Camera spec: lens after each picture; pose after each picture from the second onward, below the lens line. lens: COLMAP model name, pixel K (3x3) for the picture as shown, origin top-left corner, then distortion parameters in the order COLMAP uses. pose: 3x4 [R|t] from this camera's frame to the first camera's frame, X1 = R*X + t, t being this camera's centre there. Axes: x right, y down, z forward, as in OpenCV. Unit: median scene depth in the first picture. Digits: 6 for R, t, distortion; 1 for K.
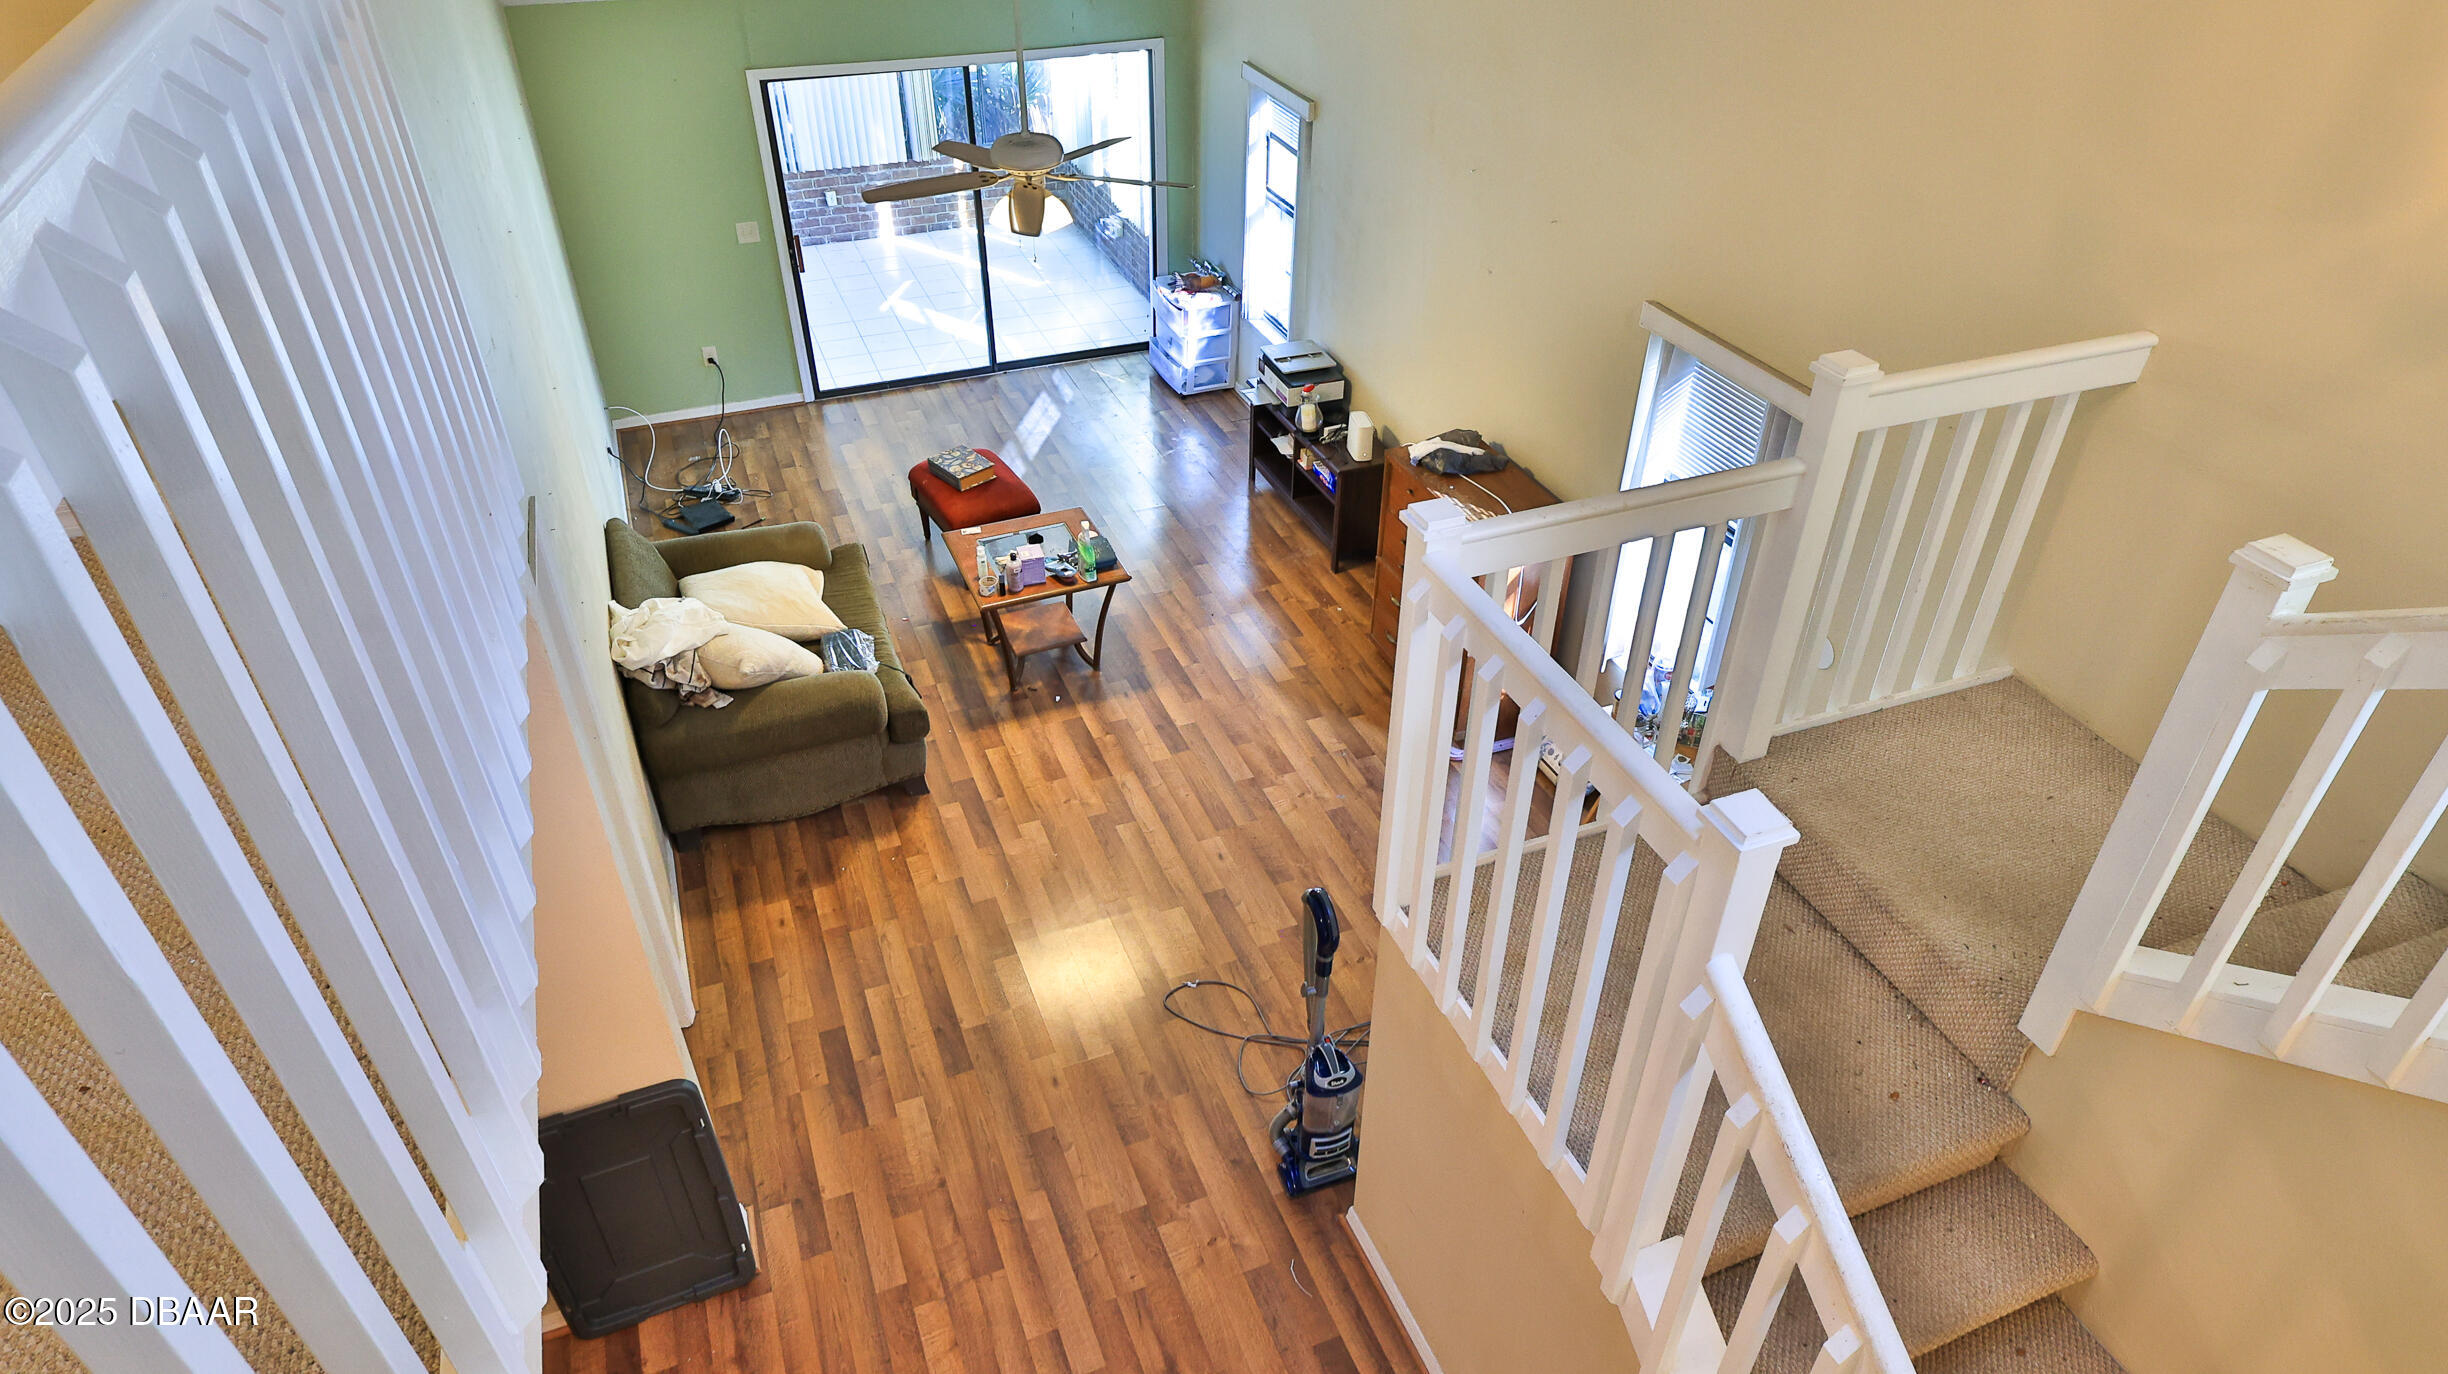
lens RADIAL K [[1466.8, 0, 1224.0], [0, 1466.8, 687.0], [0, 0, 1]] dist [-0.006357, -0.000966]
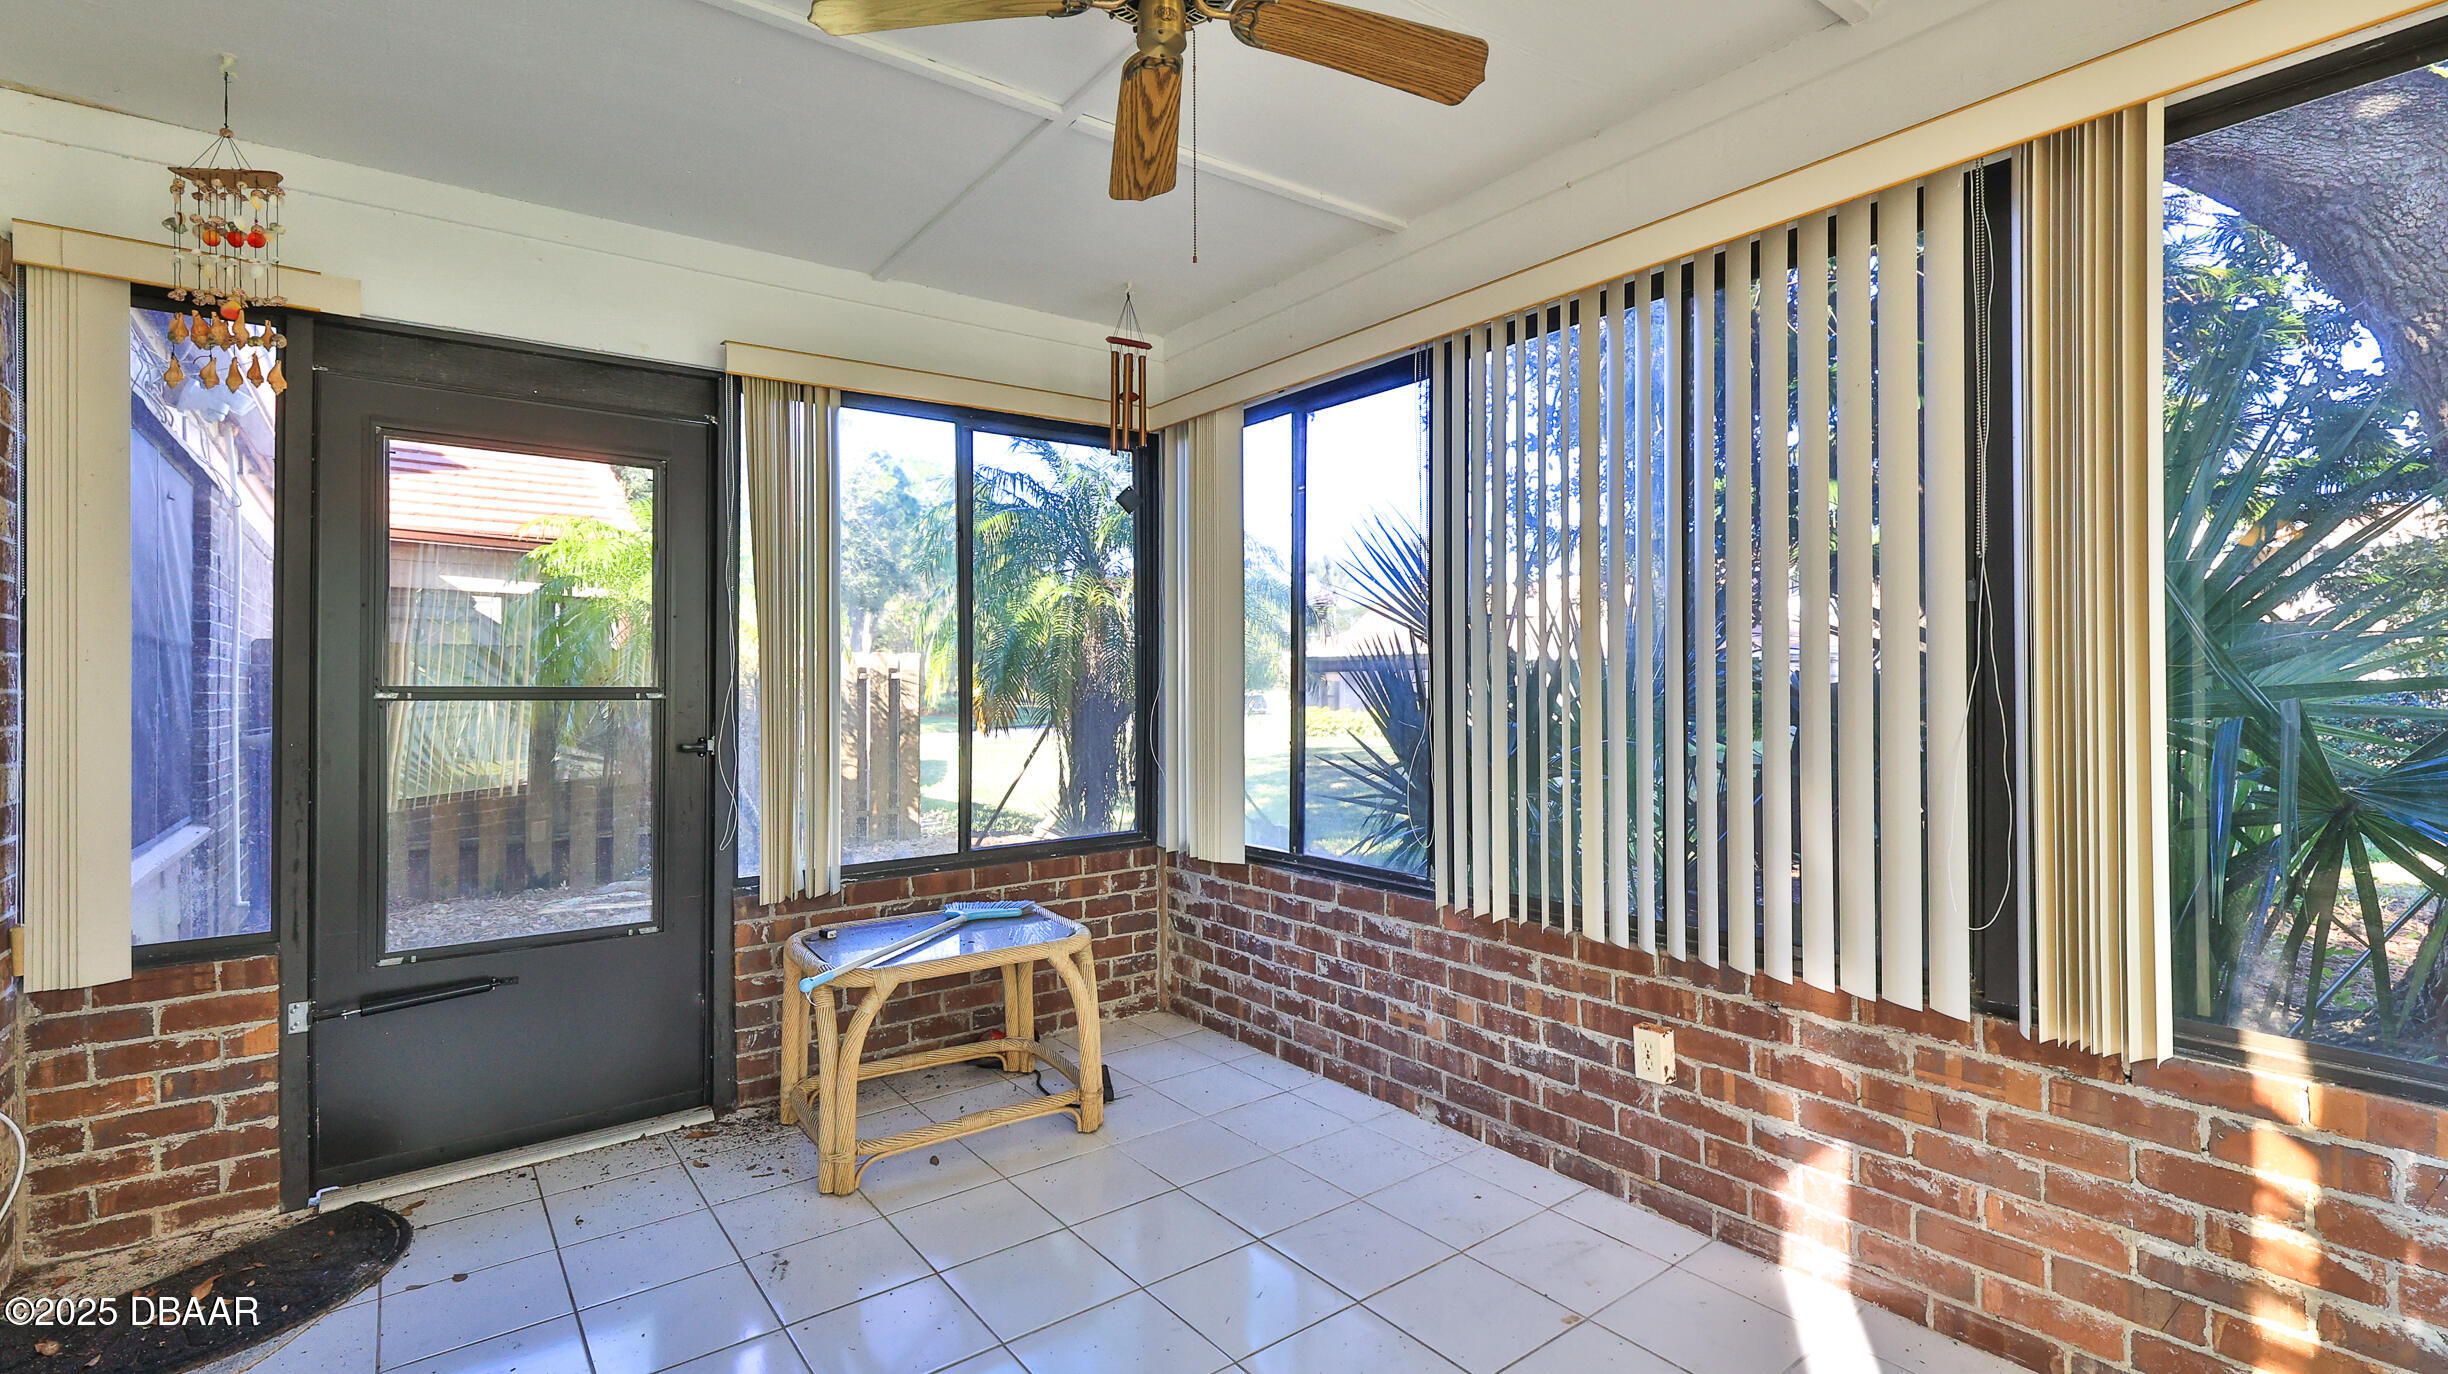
lens RADIAL K [[1086.6, 0, 1213.9], [0, 1086.6, 673.1], [0, 0, 1]] dist [-0.003323, 0.000344]
pose [[0.270894, -0.016219, -0.962472, -0.128775], [-0.557811, 0.812227, -0.170687, -0.442973], [0.784514, 0.583116, 0.210980, 1.209264]]
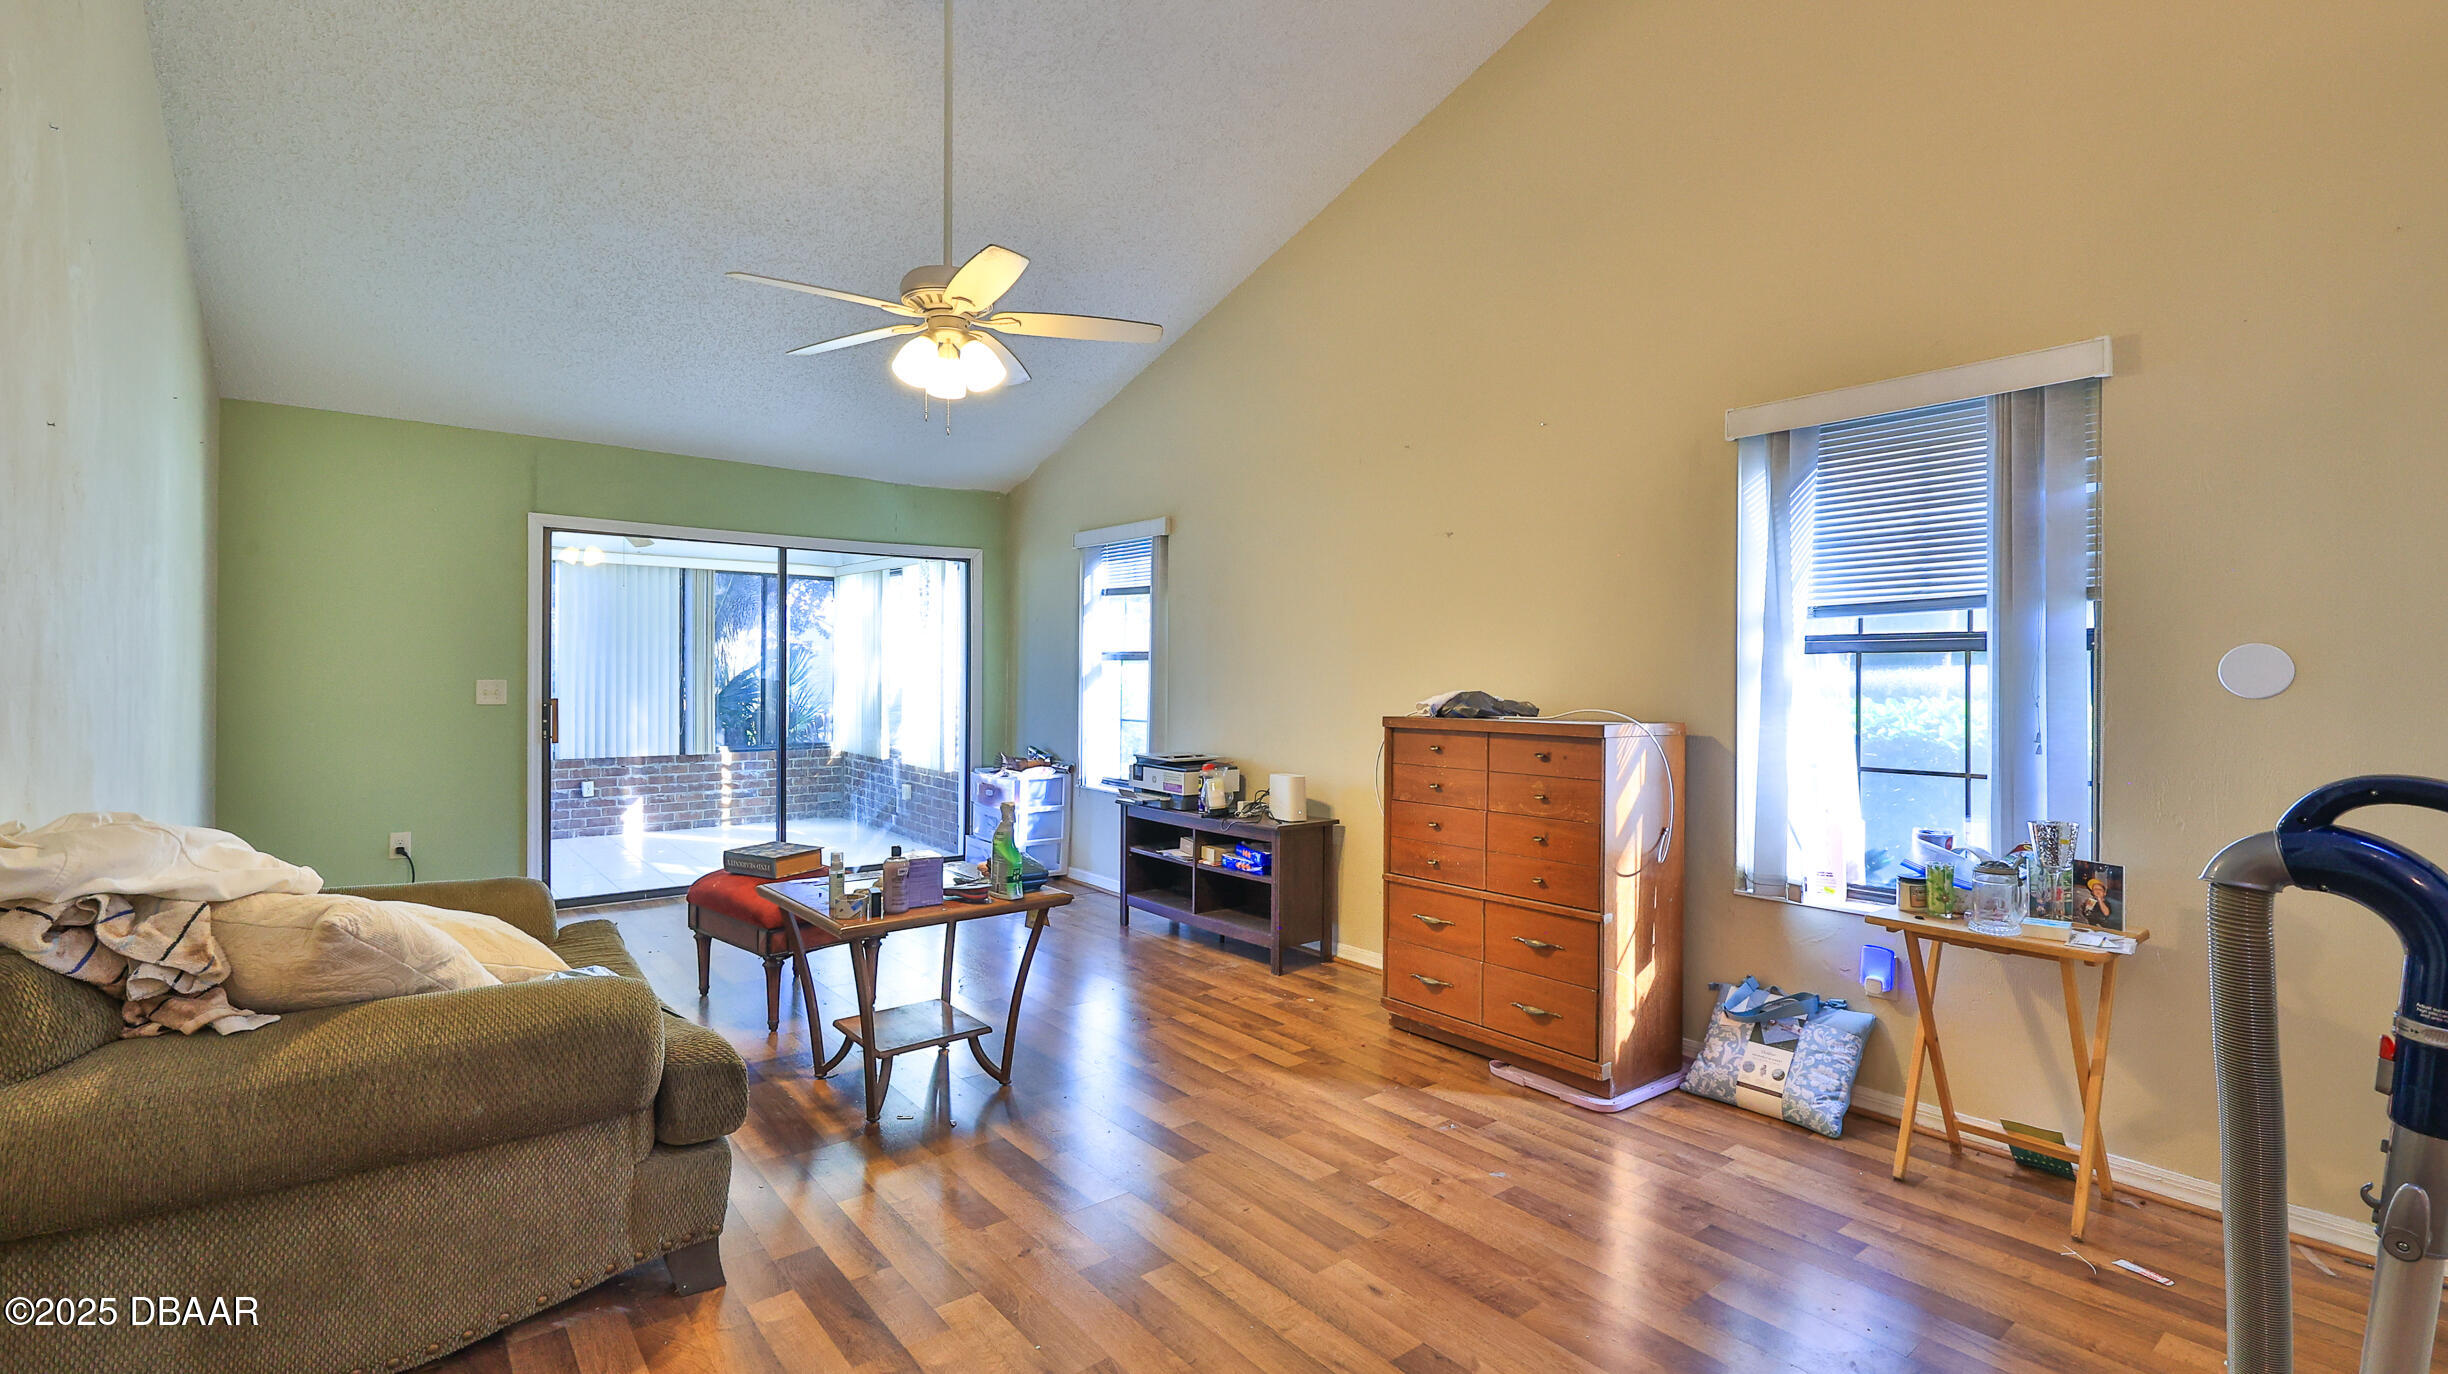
lens RADIAL K [[1086.6, 0, 1213.9], [0, 1086.6, 673.1], [0, 0, 1]] dist [-0.003323, 0.000344]
pose [[0.957146, 0.000323, 0.289607, -0.117772], [0.170926, 0.806625, -0.565809, 0.107203], [-0.233787, 0.591063, 0.772002, 0.448838]]
